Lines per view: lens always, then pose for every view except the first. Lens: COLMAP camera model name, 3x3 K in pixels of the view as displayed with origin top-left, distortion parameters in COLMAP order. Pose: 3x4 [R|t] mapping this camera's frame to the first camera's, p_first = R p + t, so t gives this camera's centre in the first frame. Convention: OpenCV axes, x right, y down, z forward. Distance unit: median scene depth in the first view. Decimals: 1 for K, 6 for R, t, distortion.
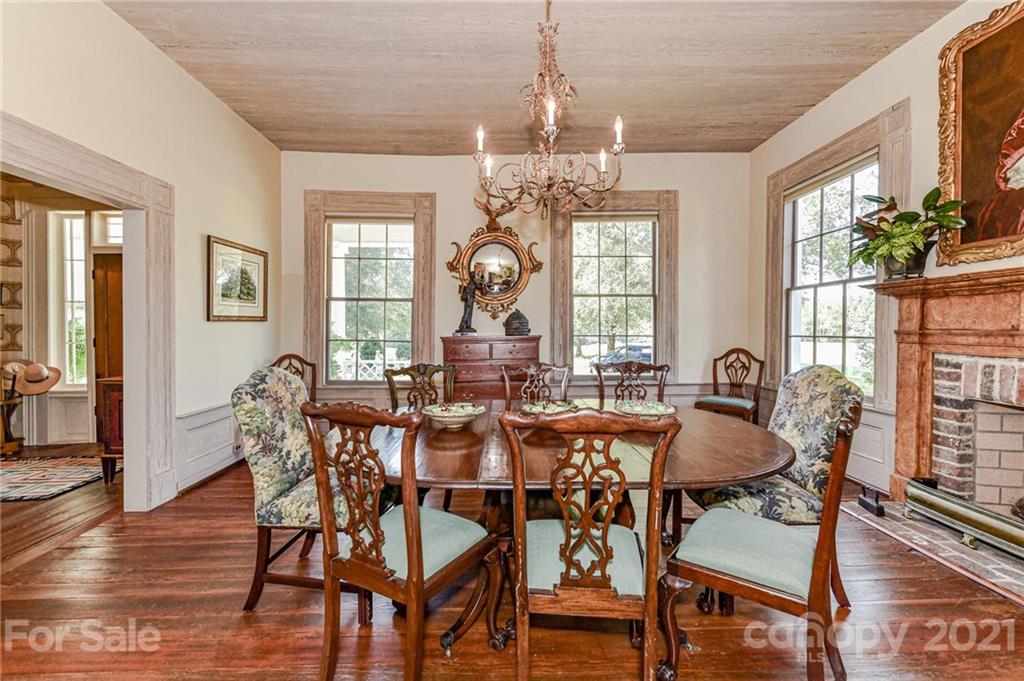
lens RADIAL K [[400.1, 0, 512.6], [0, 400.1, 337.8], [0, 0, 1]] dist [-0.000030, -0.000898]
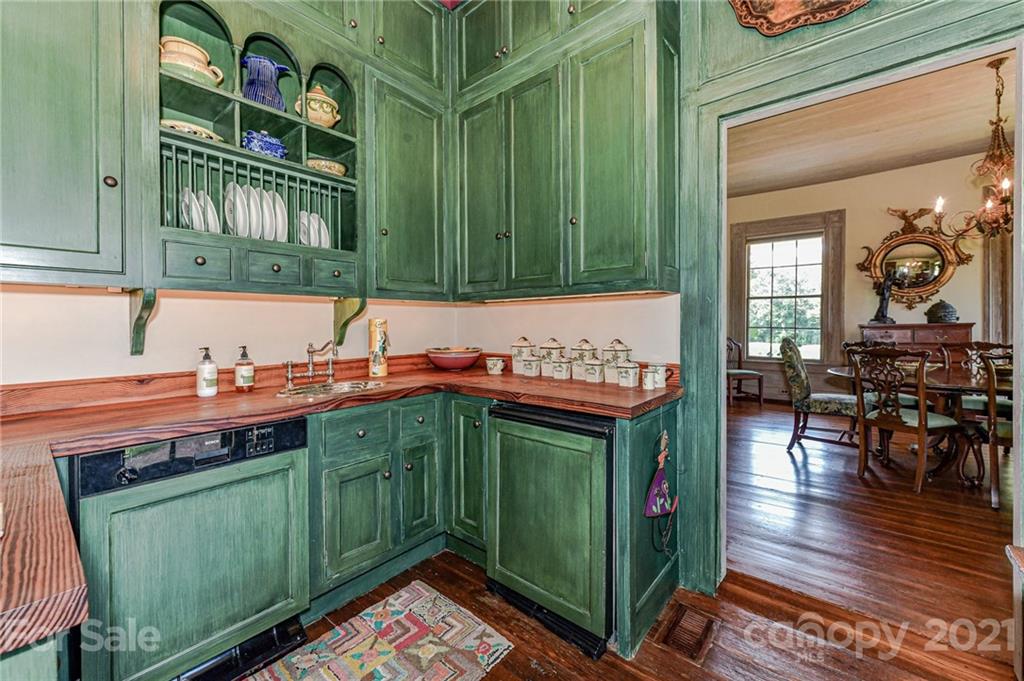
lens RADIAL K [[400.1, 0, 527.6], [0, 400.1, 326.4], [0, 0, 1]] dist [-0.000030, -0.000898]
pose [[0.752241, -0.000879, -0.658888, -0.251104], [-0.000888, 0.999997, -0.002348, 0.013606], [0.658888, 0.002351, 0.752238, -1.257437]]
